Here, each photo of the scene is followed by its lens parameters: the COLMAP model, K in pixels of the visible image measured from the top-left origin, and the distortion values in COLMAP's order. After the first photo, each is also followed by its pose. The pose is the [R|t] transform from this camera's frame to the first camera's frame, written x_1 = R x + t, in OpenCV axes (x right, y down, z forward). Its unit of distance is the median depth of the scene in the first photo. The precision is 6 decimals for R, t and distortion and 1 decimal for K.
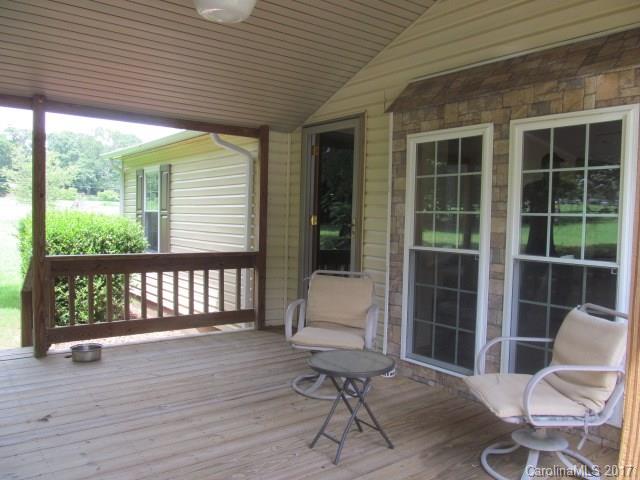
lens RADIAL K [[530.3, 0, 319.7], [0, 530.3, 241.8], [0, 0, 1]] dist [-0.003551, 0.001233]
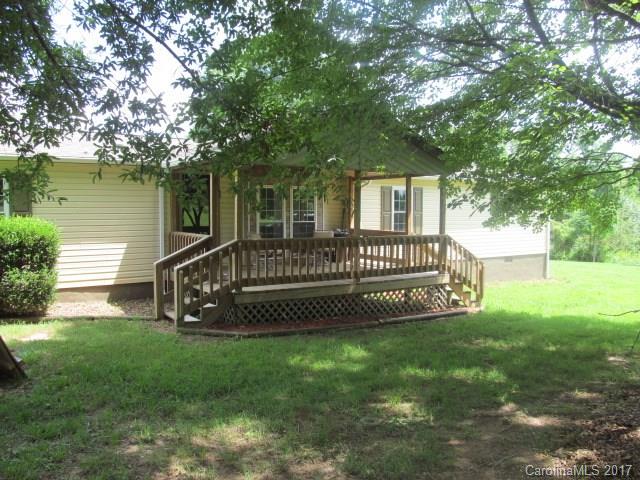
lens RADIAL K [[530.3, 0, 320.0], [0, 530.3, 240.6], [0, 0, 1]] dist [-0.003551, 0.001233]
pose [[0.932015, -0.024177, 0.361612, -0.755160], [0.040324, 0.998495, -0.037171, 0.287212], [-0.360169, 0.049226, 0.931587, -2.391005]]
